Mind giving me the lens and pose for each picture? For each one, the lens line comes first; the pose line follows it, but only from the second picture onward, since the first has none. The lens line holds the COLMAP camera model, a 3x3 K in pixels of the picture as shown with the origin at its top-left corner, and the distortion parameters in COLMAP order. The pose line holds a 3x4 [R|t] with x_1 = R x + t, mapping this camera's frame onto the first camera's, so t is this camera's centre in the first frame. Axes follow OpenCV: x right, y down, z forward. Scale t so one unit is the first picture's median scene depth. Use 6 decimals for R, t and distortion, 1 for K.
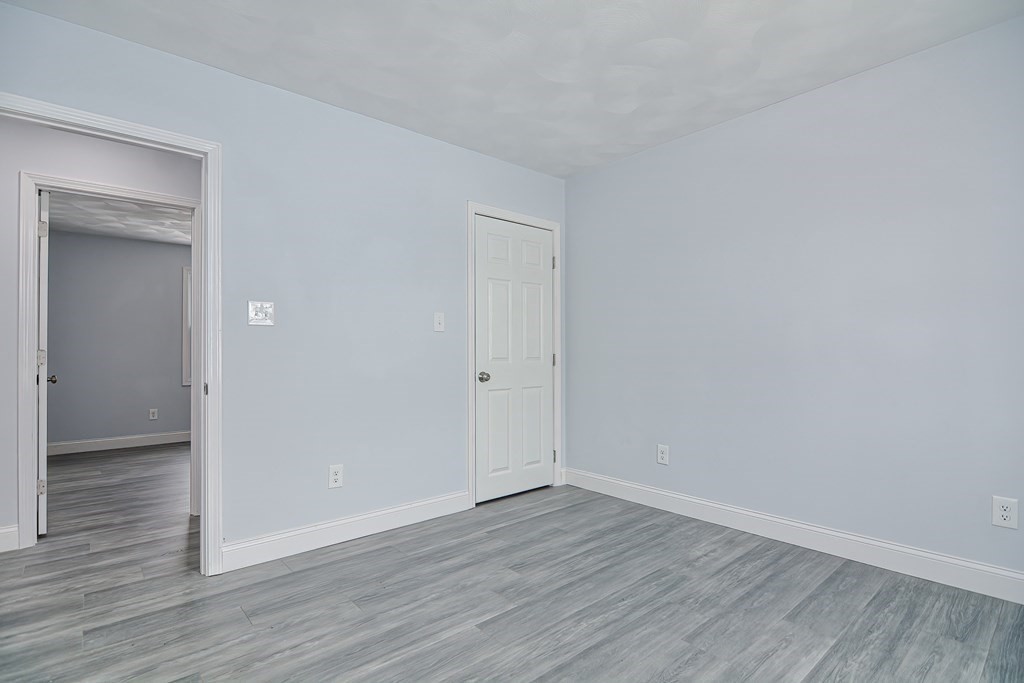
lens RADIAL K [[492.9, 0, 509.2], [0, 492.9, 347.5], [0, 0, 1]] dist [0.001334, -0.006642]
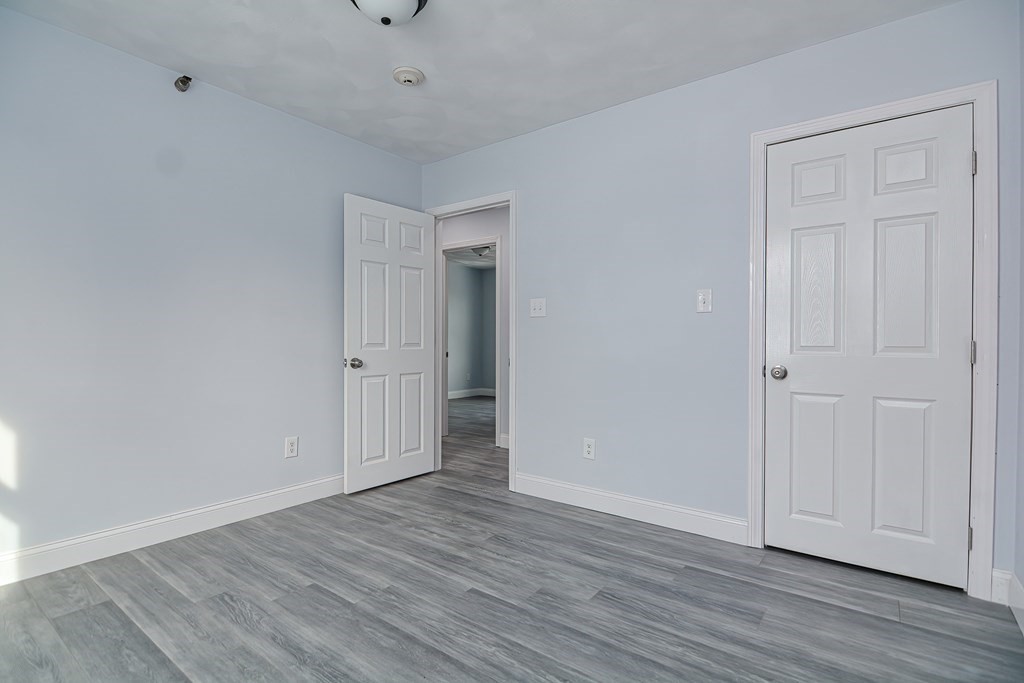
lens RADIAL K [[492.9, 0, 509.2], [0, 492.9, 347.5], [0, 0, 1]] dist [0.001334, -0.006642]
pose [[0.209899, 0.020201, -0.977514, 0.751691], [0.008524, 0.999711, 0.022490, 0.005825], [0.977686, -0.013053, 0.209666, 0.641180]]
